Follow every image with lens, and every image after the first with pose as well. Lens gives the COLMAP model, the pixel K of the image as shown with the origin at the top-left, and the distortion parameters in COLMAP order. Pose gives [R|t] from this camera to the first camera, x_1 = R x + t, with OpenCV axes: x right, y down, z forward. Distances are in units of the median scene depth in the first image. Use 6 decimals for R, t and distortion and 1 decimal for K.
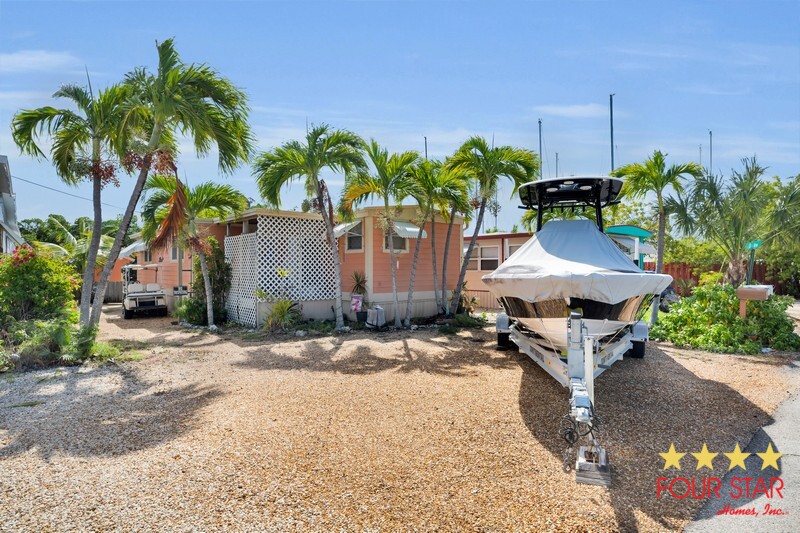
lens RADIAL K [[452.8, 0, 401.8], [0, 452.8, 267.0], [0, 0, 1]] dist [-0.006777, -0.000556]
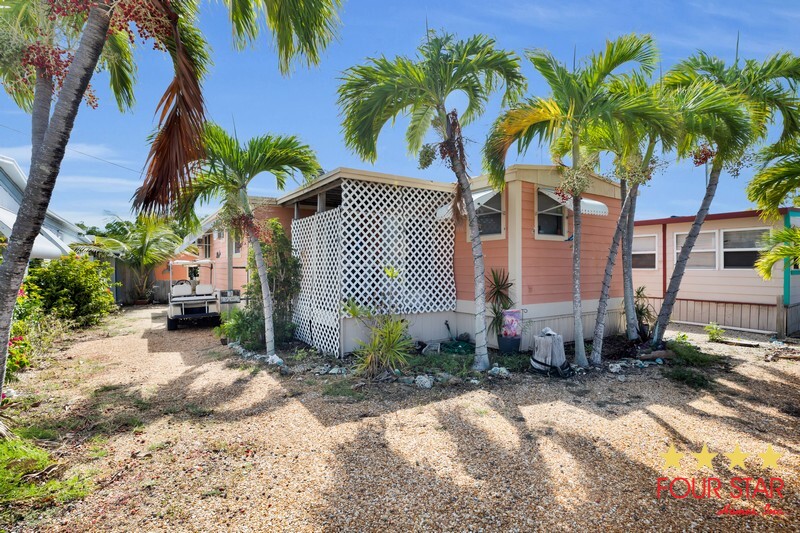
lens RADIAL K [[408.4, 0, 398.8], [0, 408.4, 266.2], [0, 0, 1]] dist [0.002286, 0.000134]
pose [[0.993256, 0.000316, -0.115939, -0.167415], [-0.000303, 1.000000, 0.000132, 0.005605], [0.115939, -0.000096, 0.993256, 0.427378]]
